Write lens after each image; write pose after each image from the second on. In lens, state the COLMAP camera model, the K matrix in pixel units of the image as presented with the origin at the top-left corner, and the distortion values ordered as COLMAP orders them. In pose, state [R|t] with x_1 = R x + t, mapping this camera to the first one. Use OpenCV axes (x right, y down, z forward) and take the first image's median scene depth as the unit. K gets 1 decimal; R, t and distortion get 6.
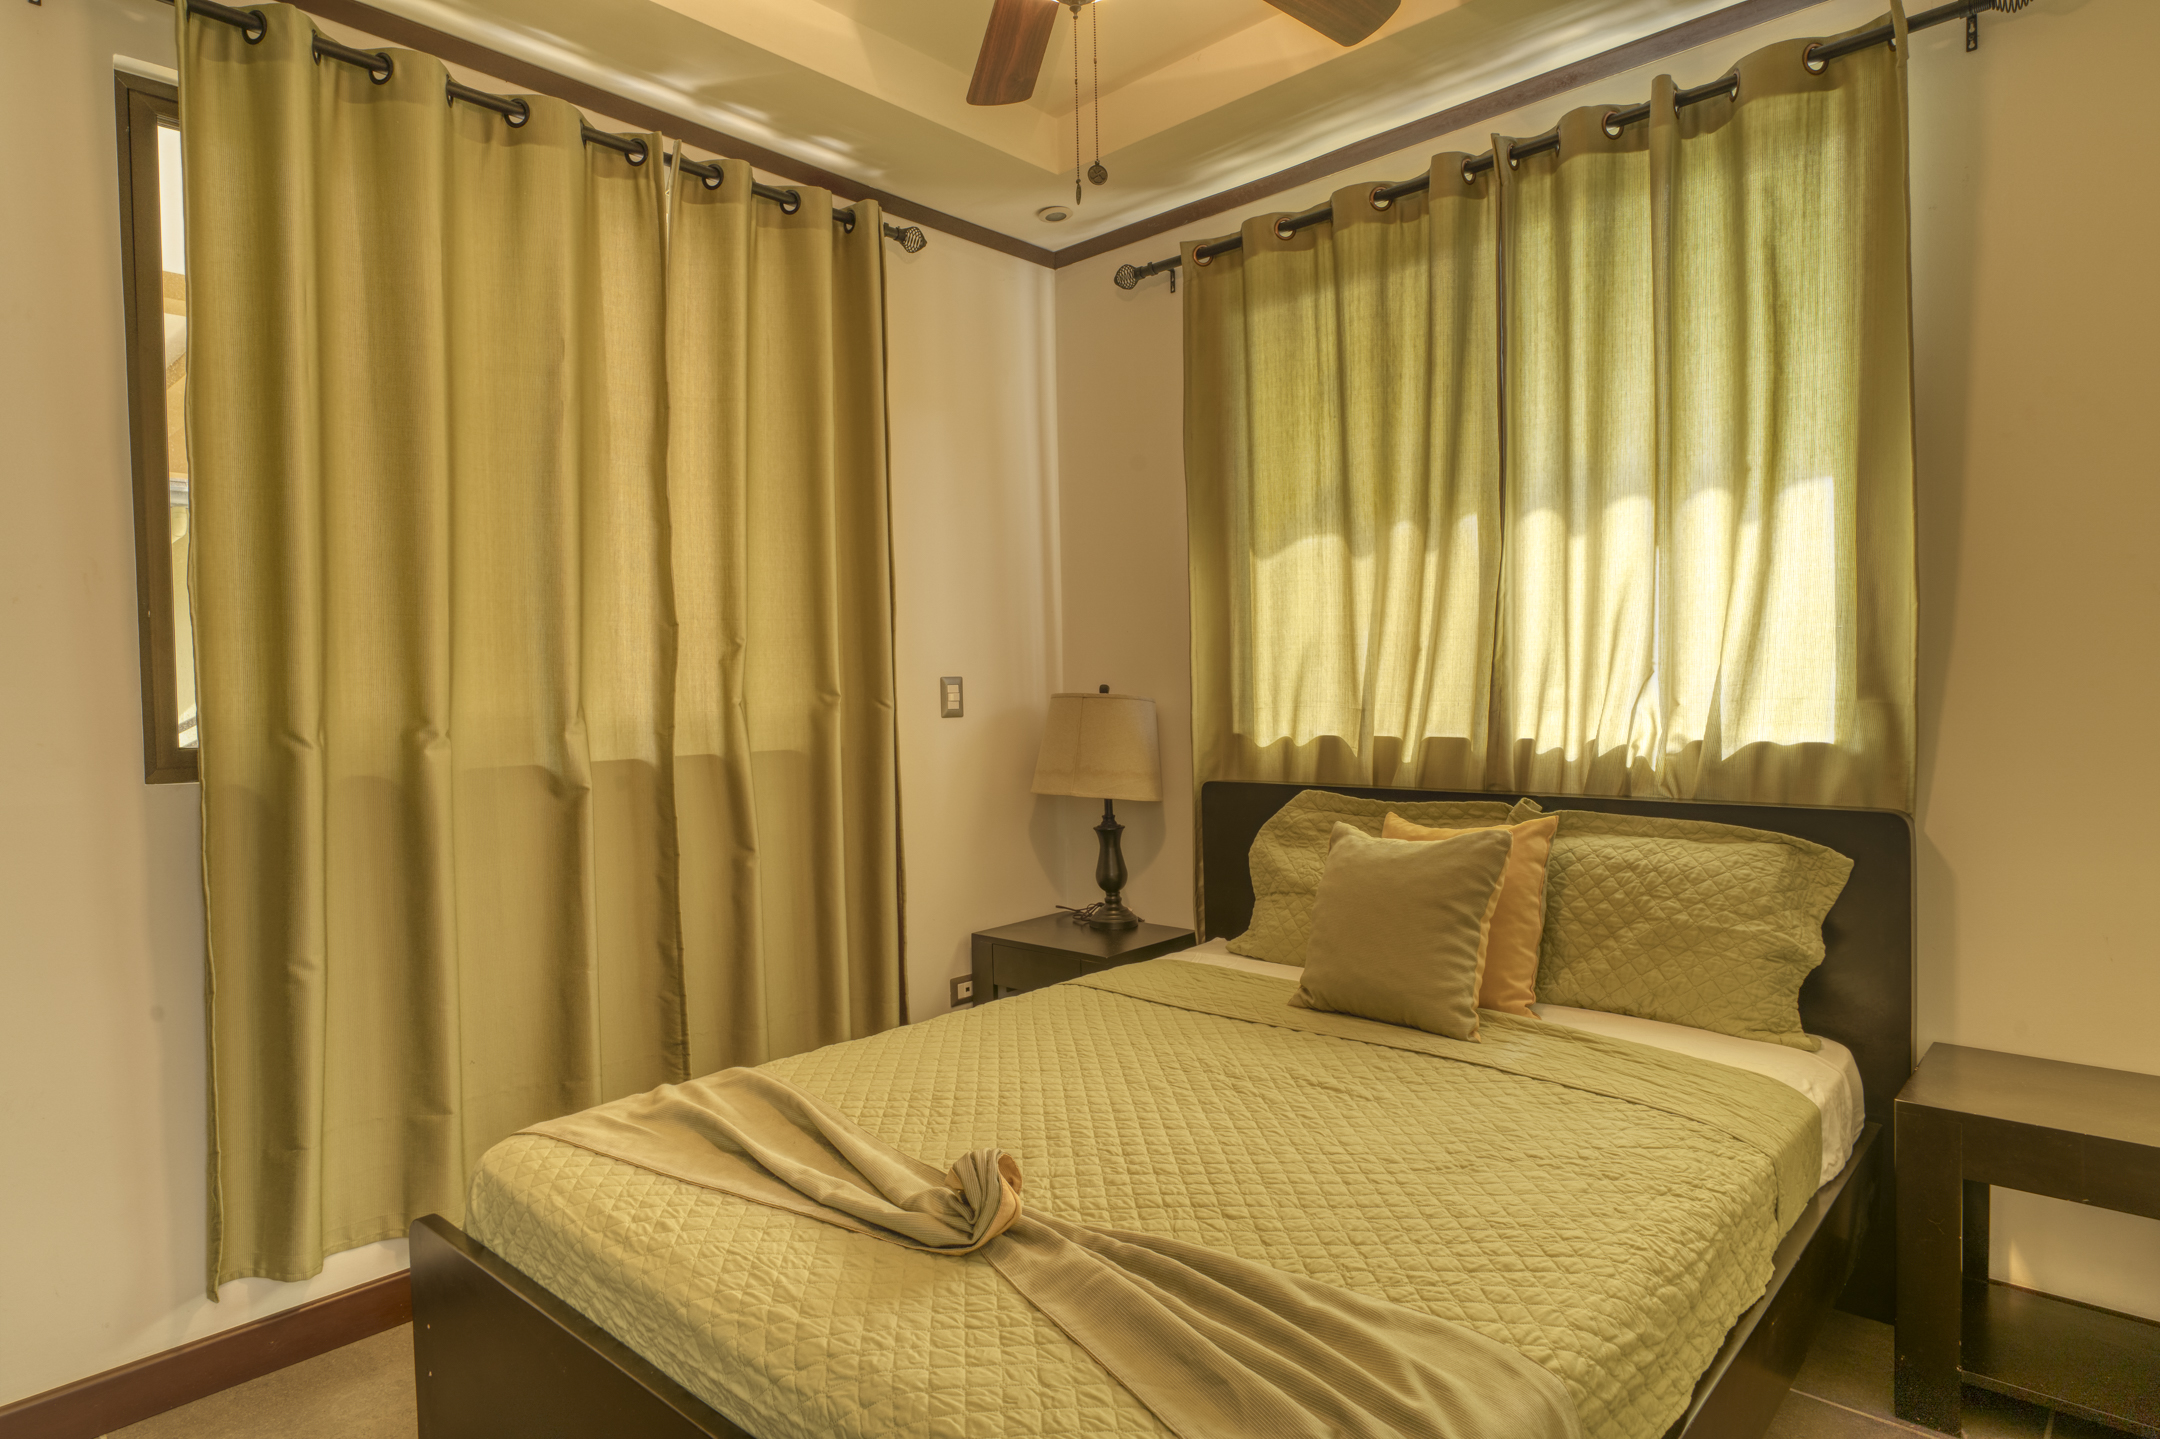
lens RADIAL K [[1218.3, 0, 1092.2], [0, 1218.3, 680.3], [0, 0, 1]] dist [-0.002401, -0.001797]
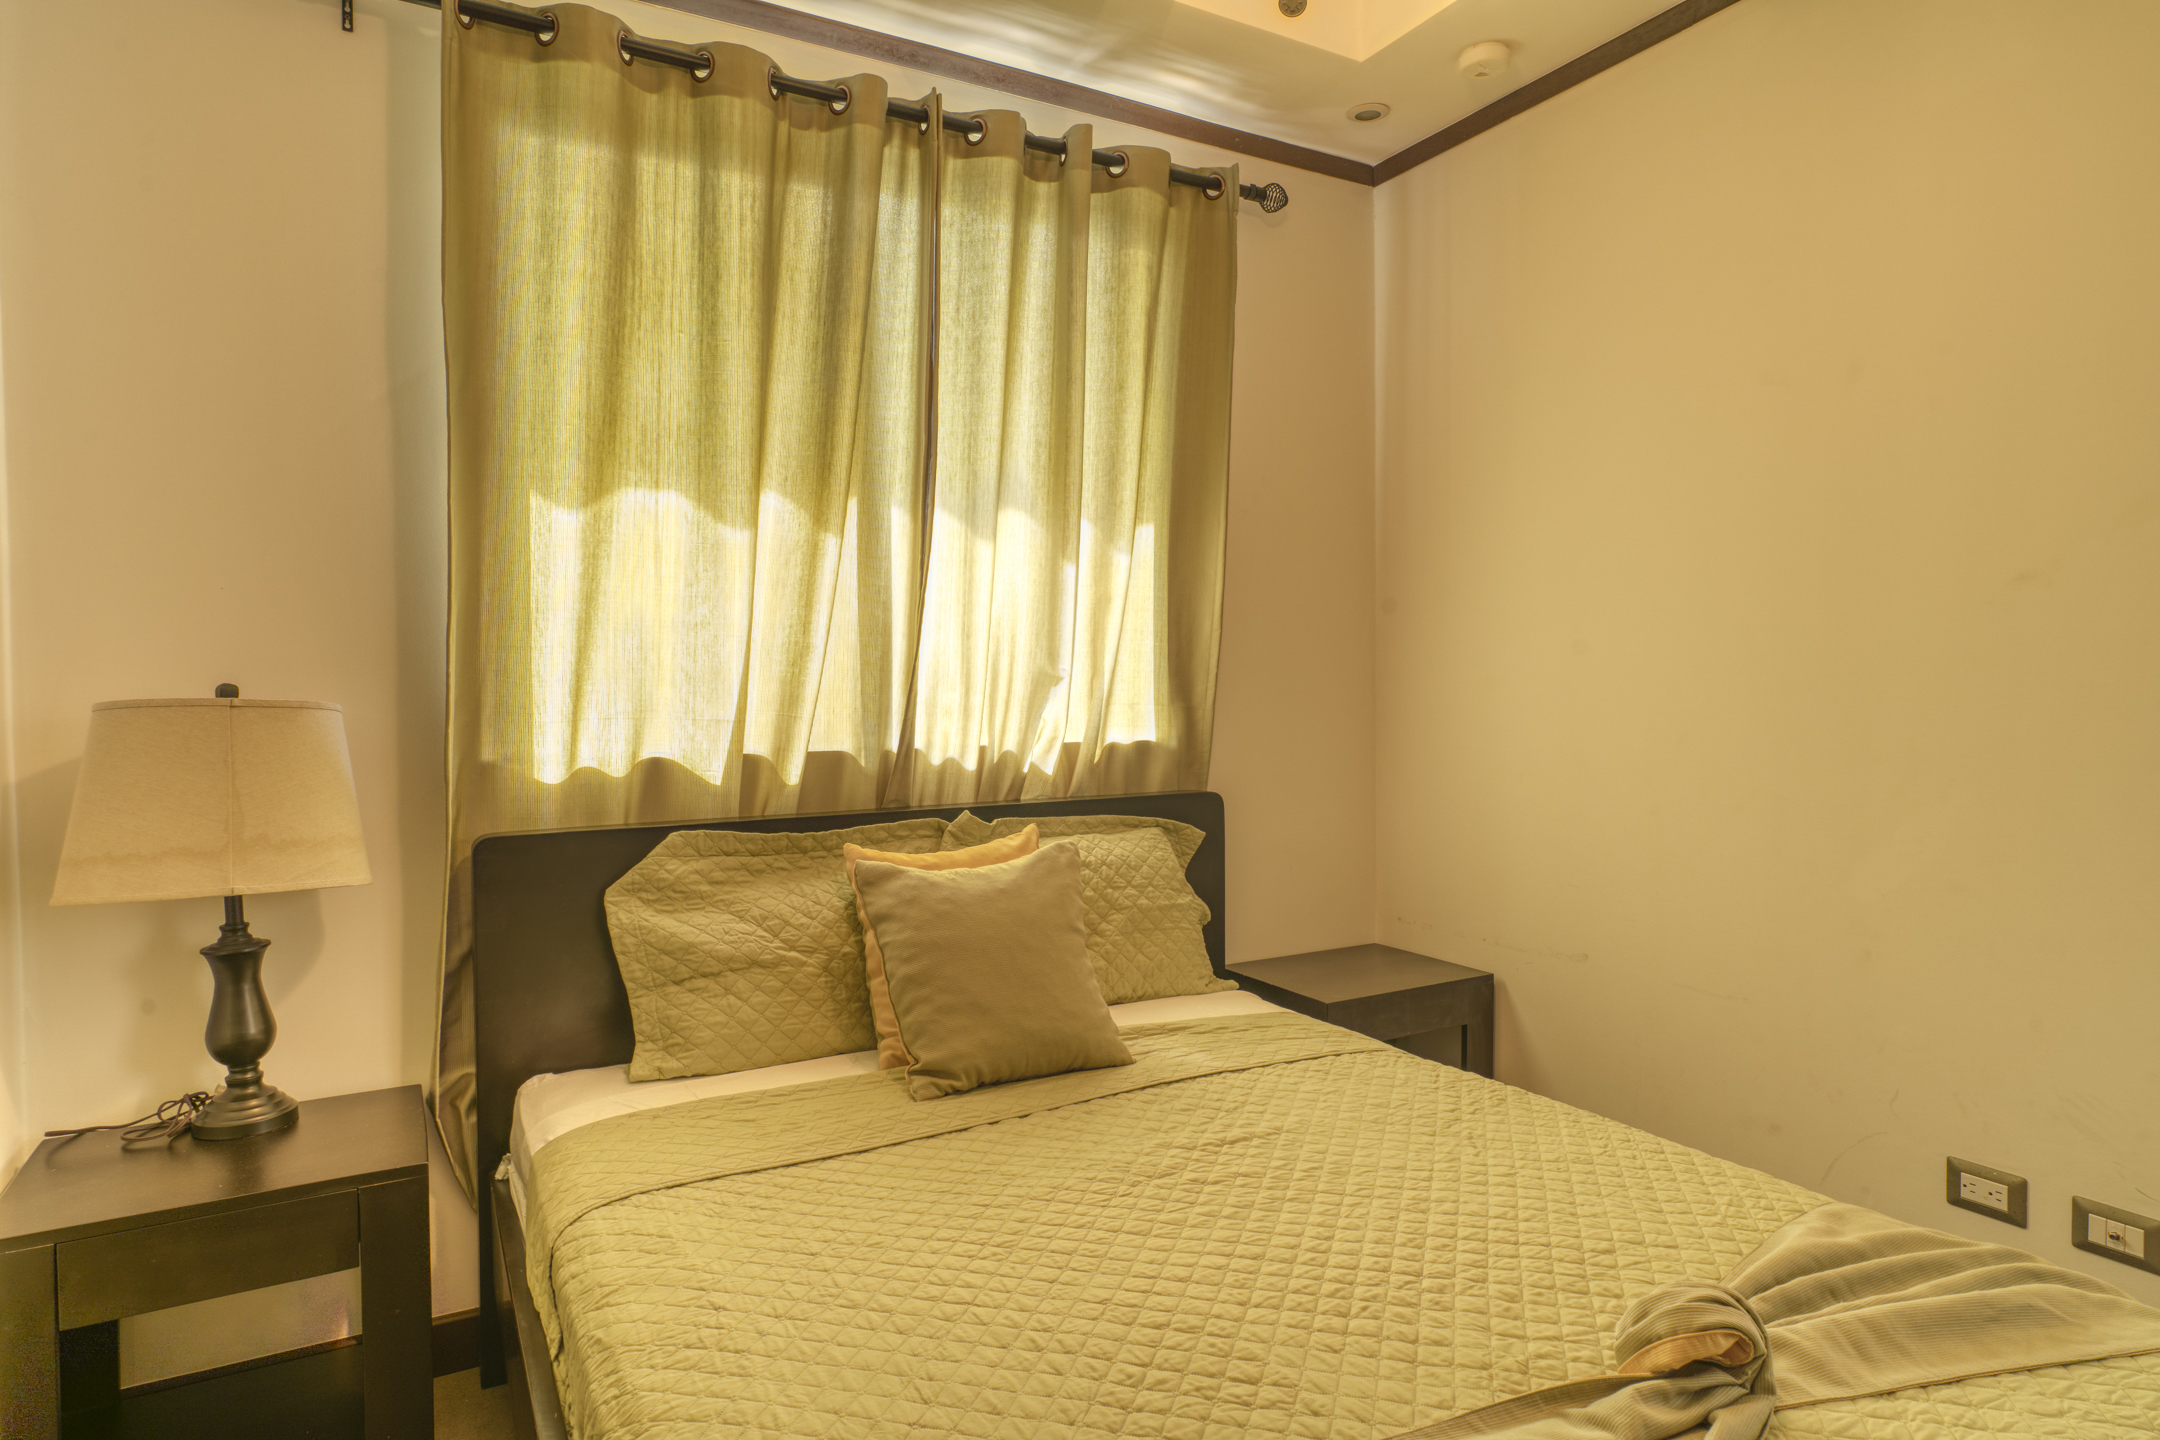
lens RADIAL K [[1218.3, 0, 1092.2], [0, 1218.3, 680.8], [0, 0, 1]] dist [-0.002401, -0.001797]
pose [[0.305146, 0.023009, 0.952028, -0.545749], [-0.002062, 0.999722, -0.023500, 0.020458], [-0.952303, 0.005208, 0.305108, 0.668367]]
